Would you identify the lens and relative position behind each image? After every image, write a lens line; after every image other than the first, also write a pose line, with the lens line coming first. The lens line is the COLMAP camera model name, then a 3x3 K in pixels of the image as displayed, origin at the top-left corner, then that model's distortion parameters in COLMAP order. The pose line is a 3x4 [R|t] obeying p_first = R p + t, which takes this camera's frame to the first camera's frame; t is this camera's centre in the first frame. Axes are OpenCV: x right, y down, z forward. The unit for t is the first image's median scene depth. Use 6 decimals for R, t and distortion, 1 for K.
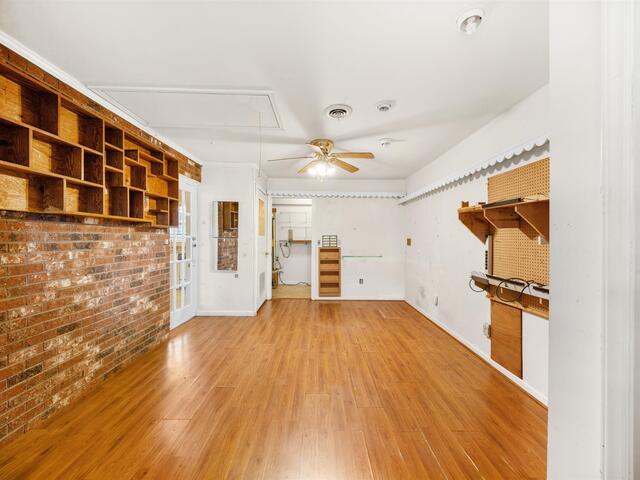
lens RADIAL K [[277.7, 0, 323.3], [0, 277.7, 235.7], [0, 0, 1]] dist [-0.002209, -0.000161]
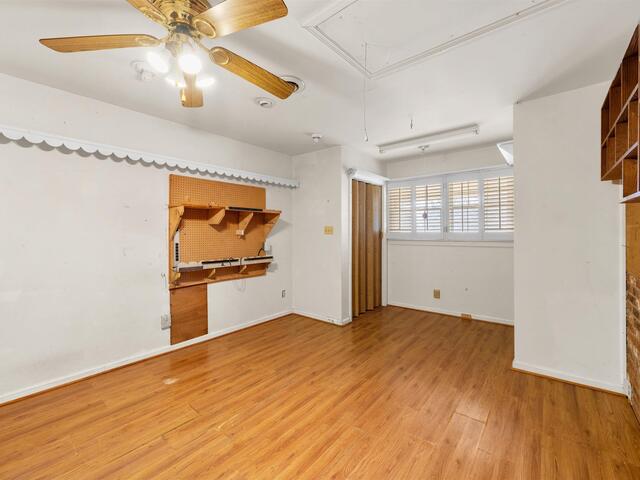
lens RADIAL K [[277.7, 0, 323.3], [0, 277.7, 235.7], [0, 0, 1]] dist [-0.002209, -0.000161]
pose [[-0.762262, -0.017446, 0.647034, -0.577334], [-0.006386, 0.999791, 0.019435, 0.000083], [-0.647238, 0.010682, -0.762213, 1.583919]]
